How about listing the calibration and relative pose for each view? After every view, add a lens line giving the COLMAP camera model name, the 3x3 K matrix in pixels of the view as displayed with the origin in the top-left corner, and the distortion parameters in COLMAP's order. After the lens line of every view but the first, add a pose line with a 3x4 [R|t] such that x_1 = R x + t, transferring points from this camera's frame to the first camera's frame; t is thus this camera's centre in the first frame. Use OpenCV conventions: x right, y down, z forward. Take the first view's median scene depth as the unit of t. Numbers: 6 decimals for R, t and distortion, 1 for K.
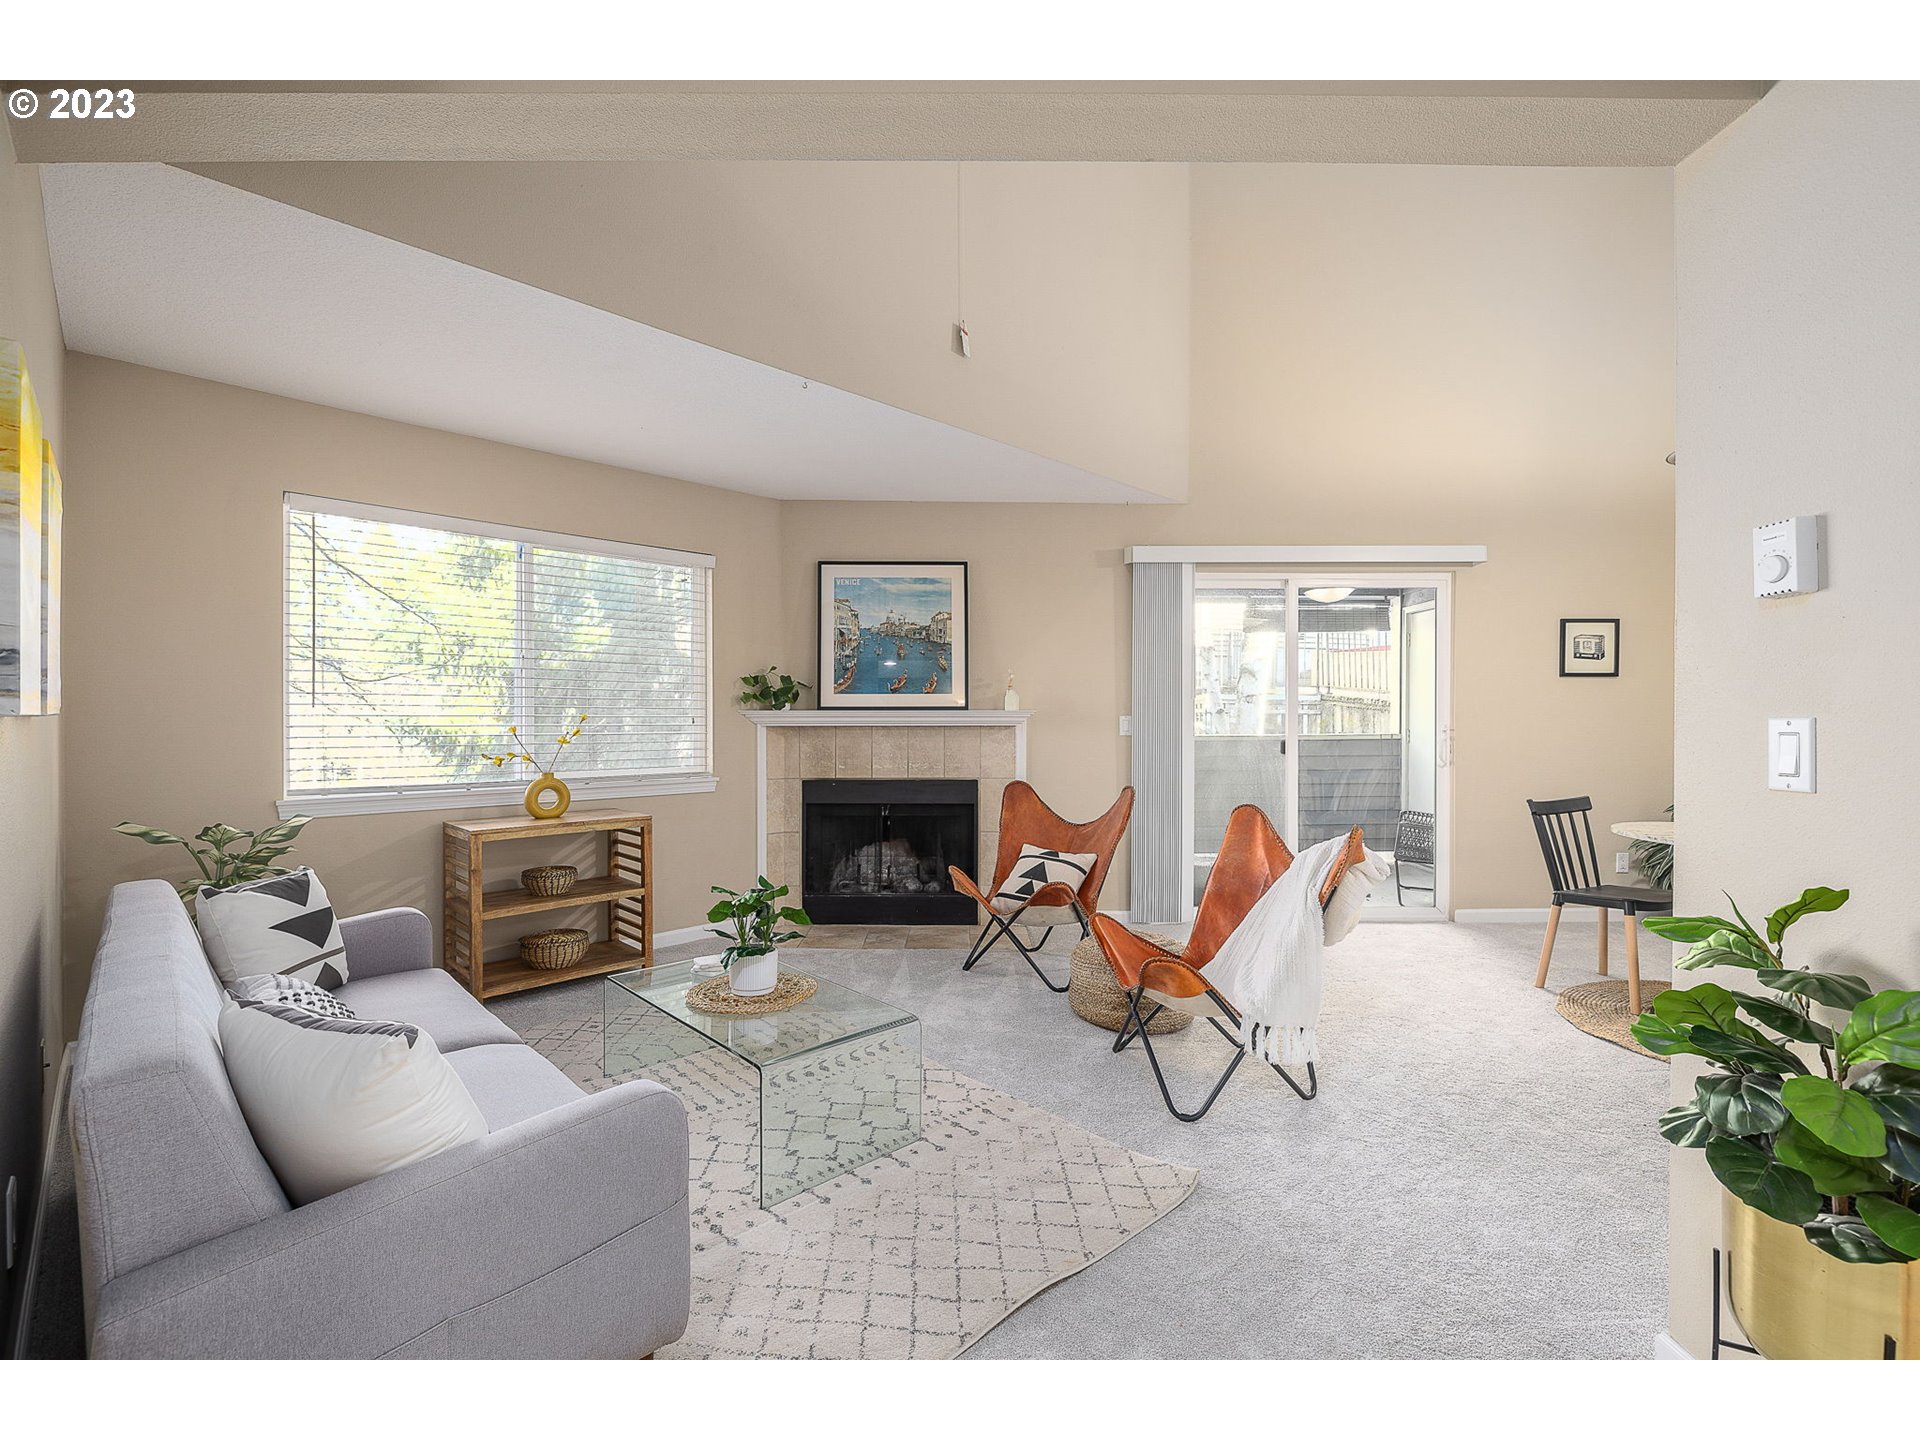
lens RADIAL K [[807.8, 0, 982.0], [0, 807.8, 717.1], [0, 0, 1]] dist [0.000300, 0.000154]
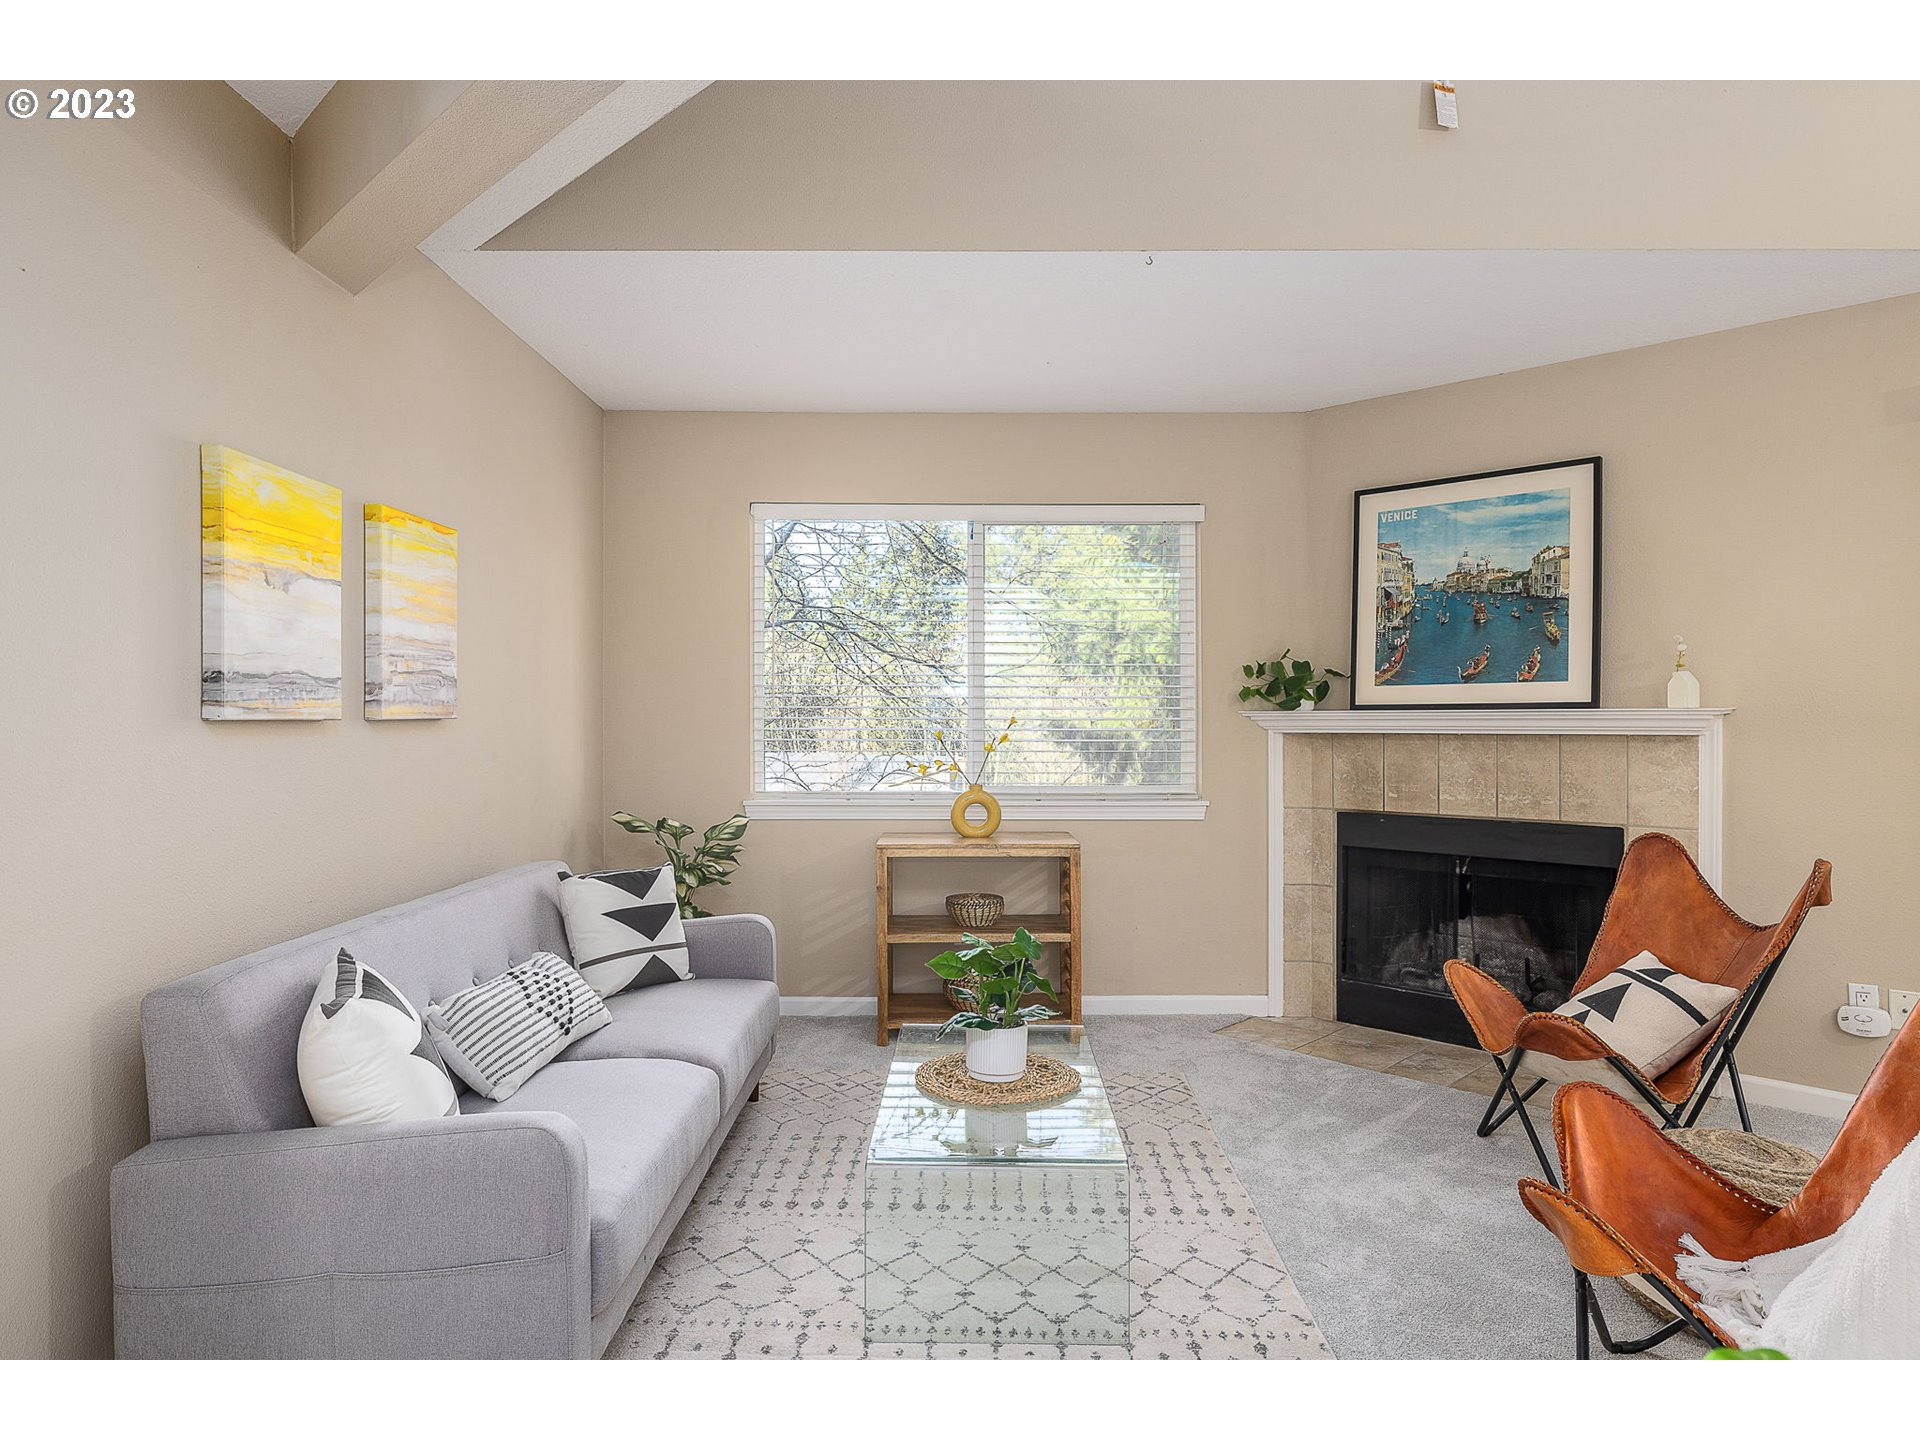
lens RADIAL K [[1099.2, 0, 960.0], [0, 1099.2, 720.0], [0, 0, 1]] dist [-0.001185, 0.000041]
pose [[0.730639, -0.000862, -0.682764, 0.188805], [0.000788, 1.000000, -0.000419, -0.000076], [0.682764, -0.000231, 0.730639, 0.095771]]
